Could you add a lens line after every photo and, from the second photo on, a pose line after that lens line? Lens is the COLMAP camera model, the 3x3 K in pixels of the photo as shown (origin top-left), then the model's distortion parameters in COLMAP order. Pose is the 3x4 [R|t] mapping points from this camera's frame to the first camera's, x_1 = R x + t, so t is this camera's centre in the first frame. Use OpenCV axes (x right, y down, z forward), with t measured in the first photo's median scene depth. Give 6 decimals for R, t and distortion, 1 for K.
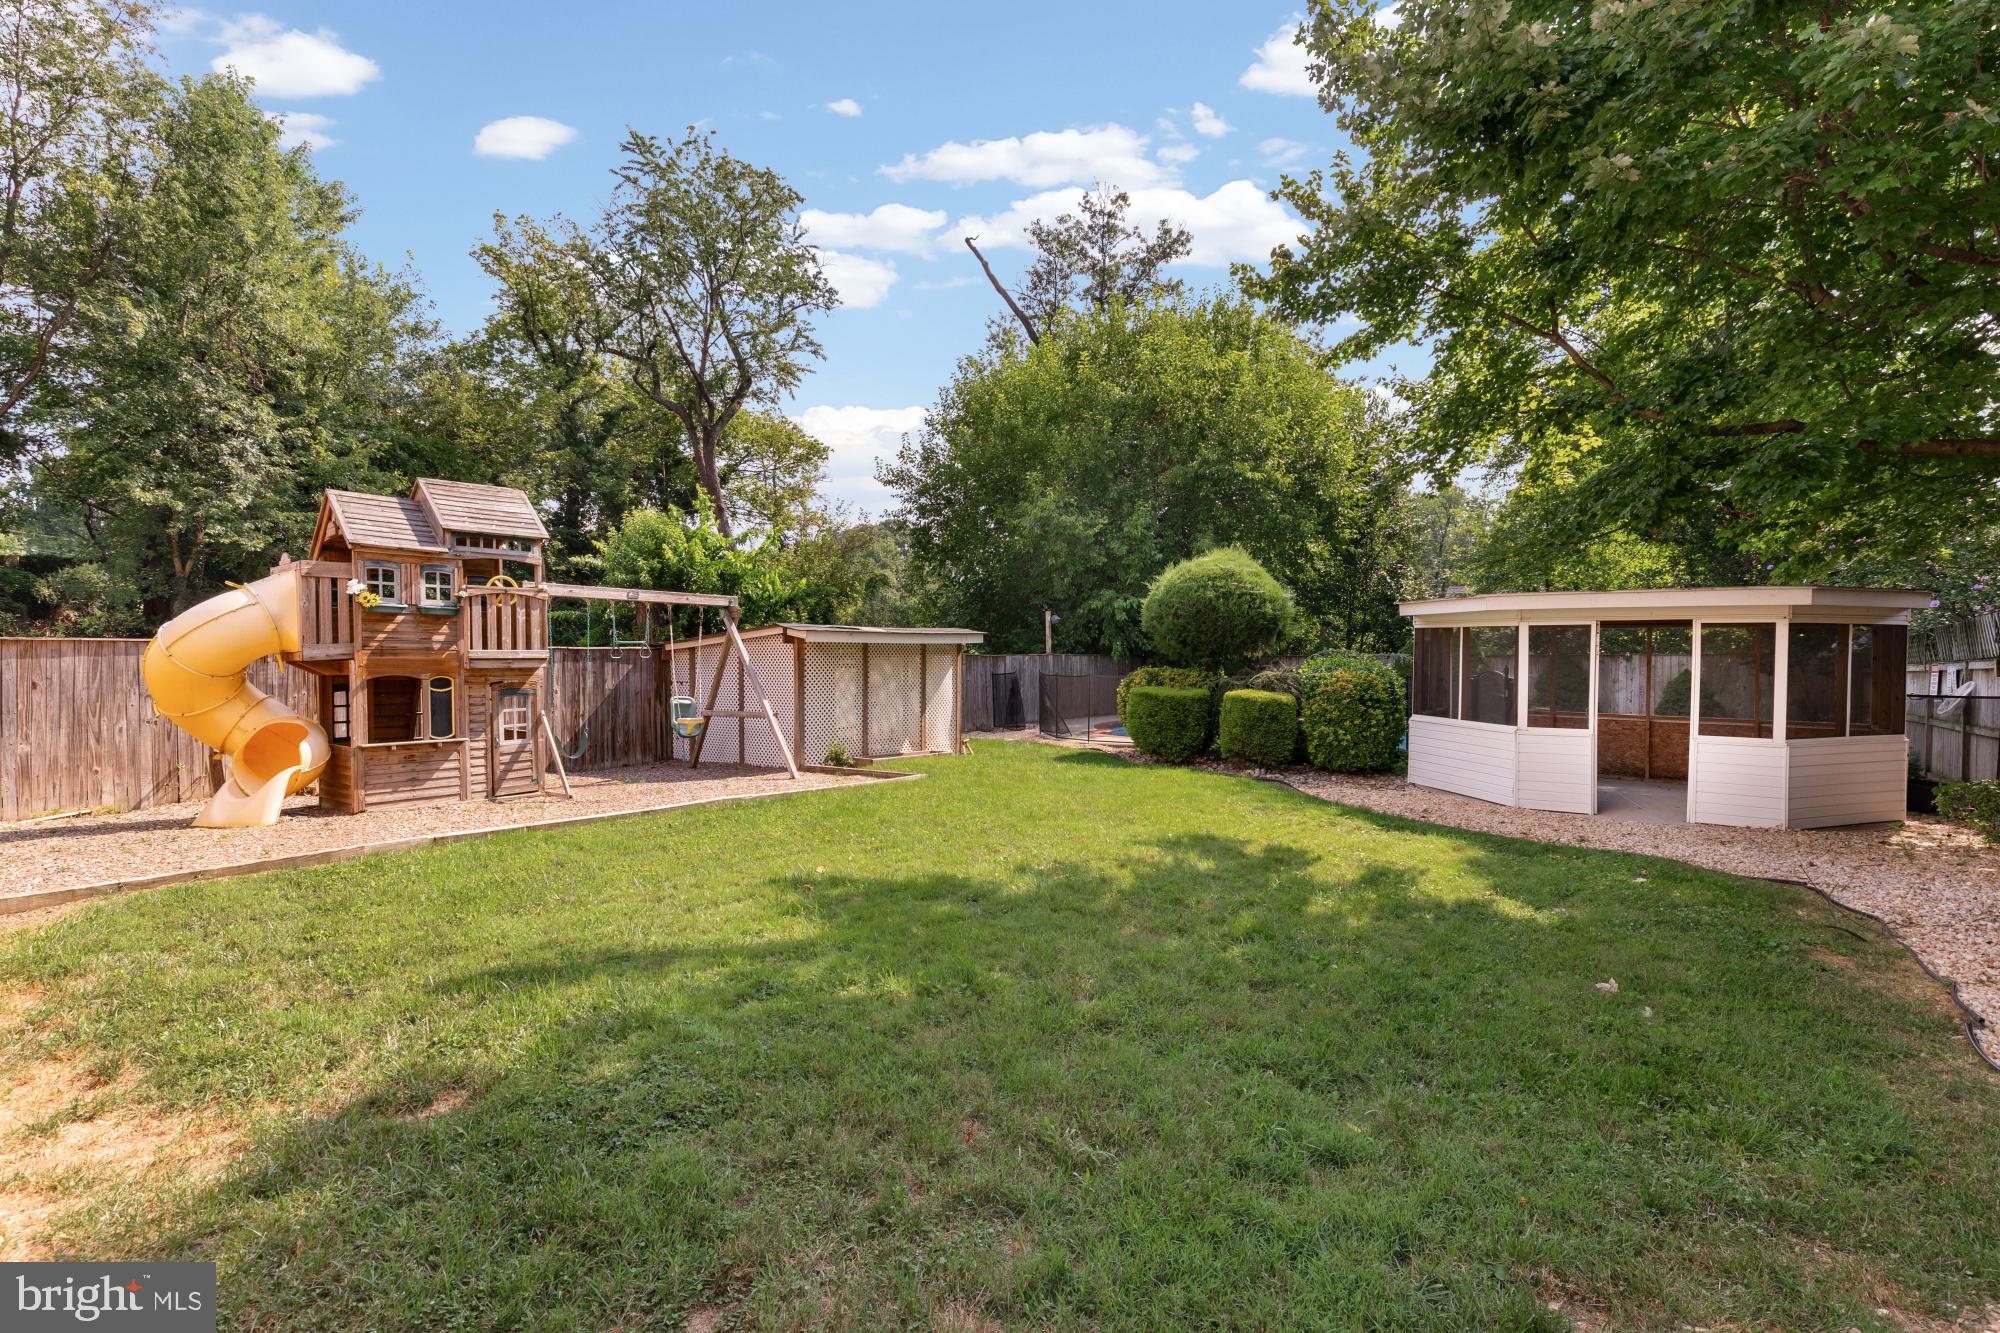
lens RADIAL K [[911.9, 0, 988.9], [0, 911.9, 657.7], [0, 0, 1]] dist [0.000432, -0.000243]
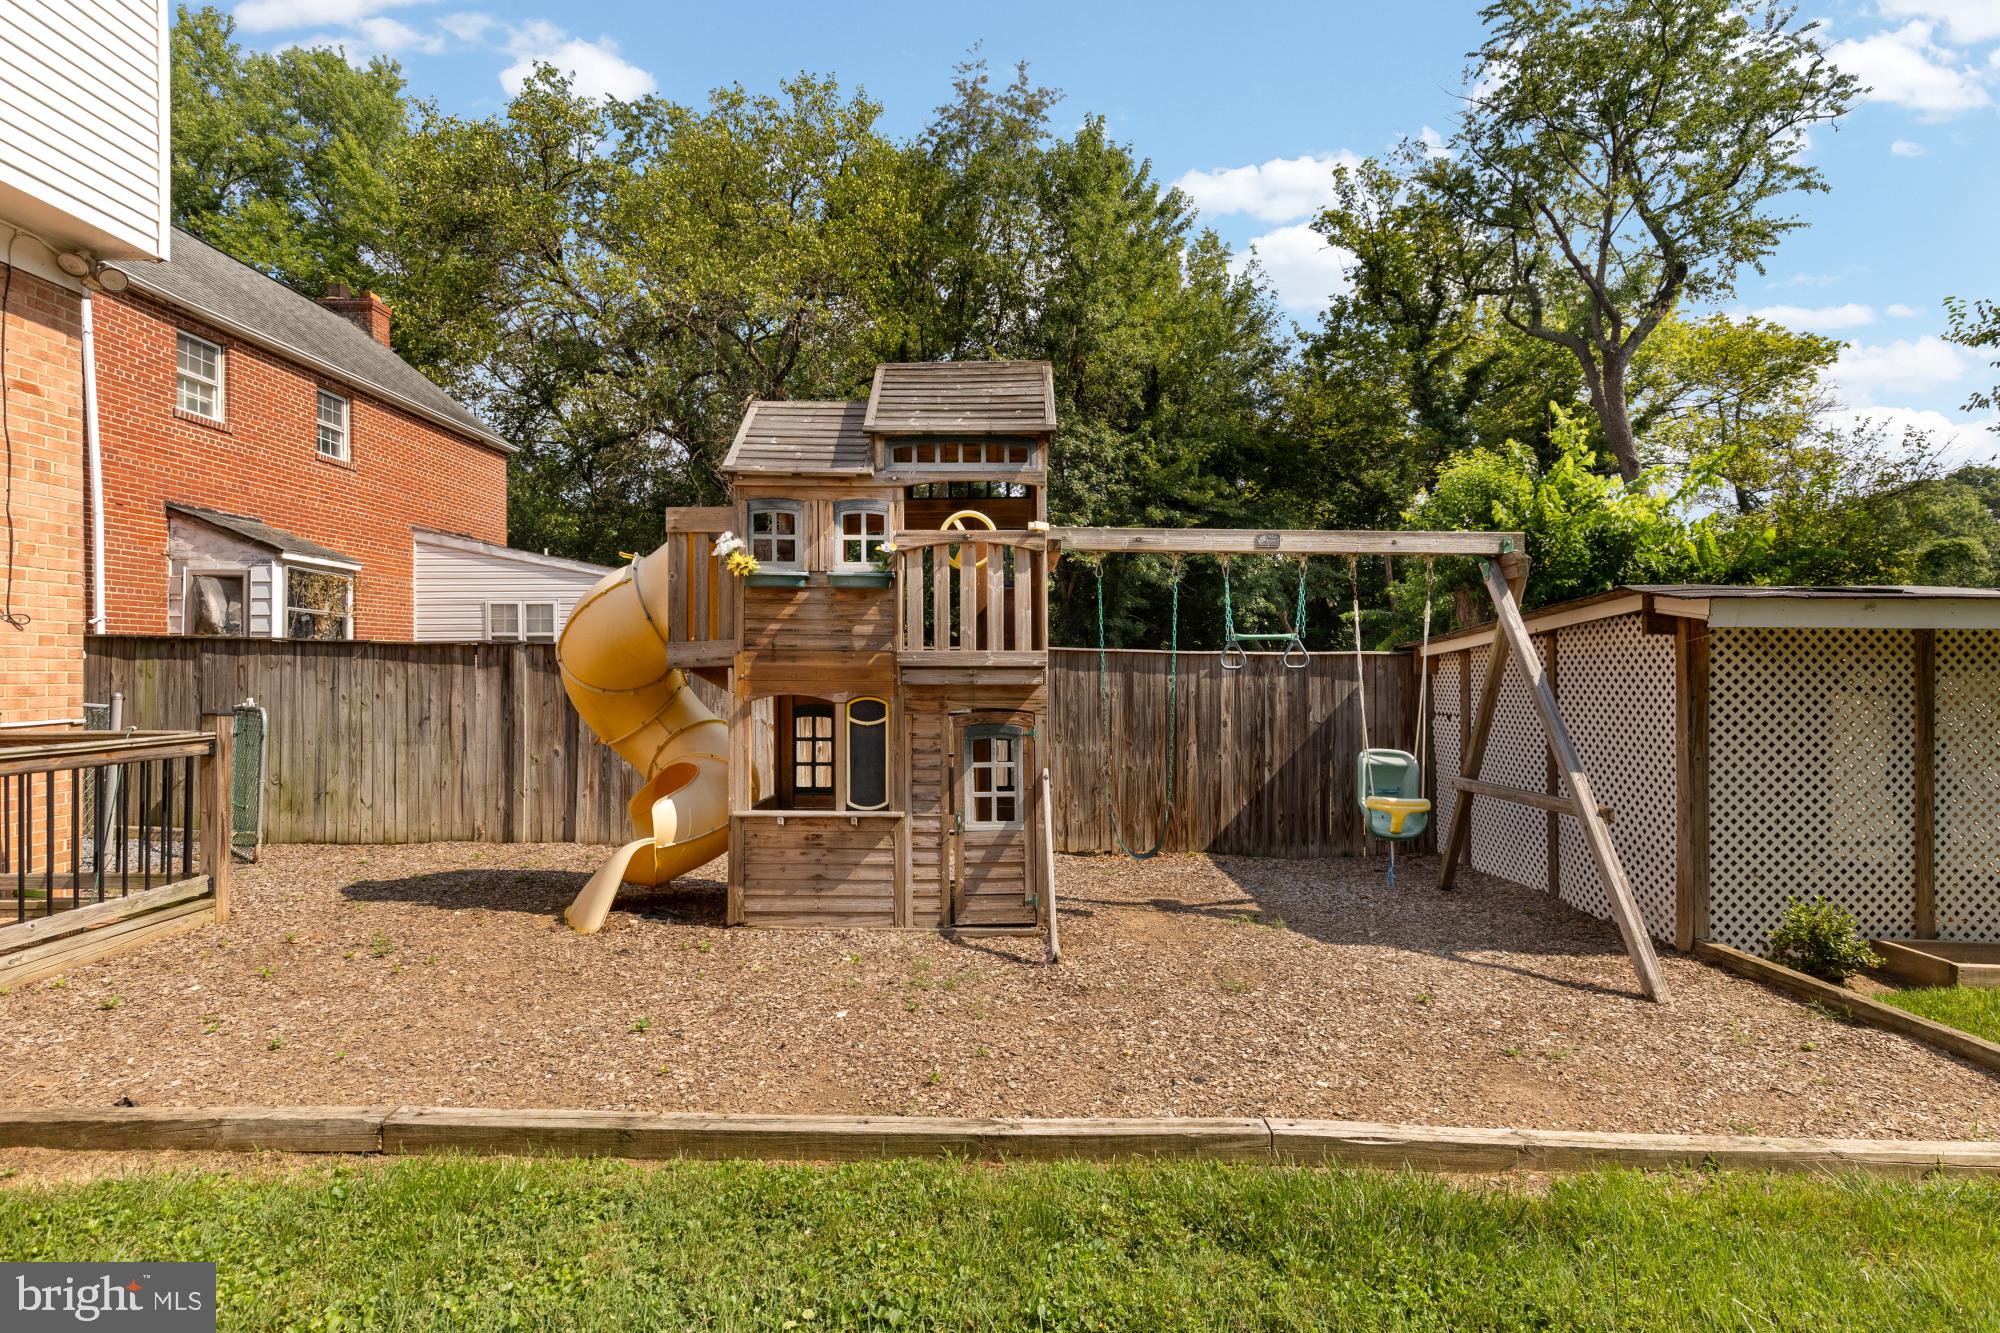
lens RADIAL K [[930.9, 0, 1000.0], [0, 930.9, 666.5], [0, 0, 1]] dist [0.004810, 0.001306]
pose [[0.613662, -0.000534, -0.789569, -0.064521], [-0.005605, 0.999972, -0.005033, 0.002305], [0.789549, 0.007514, 0.613641, 0.462965]]
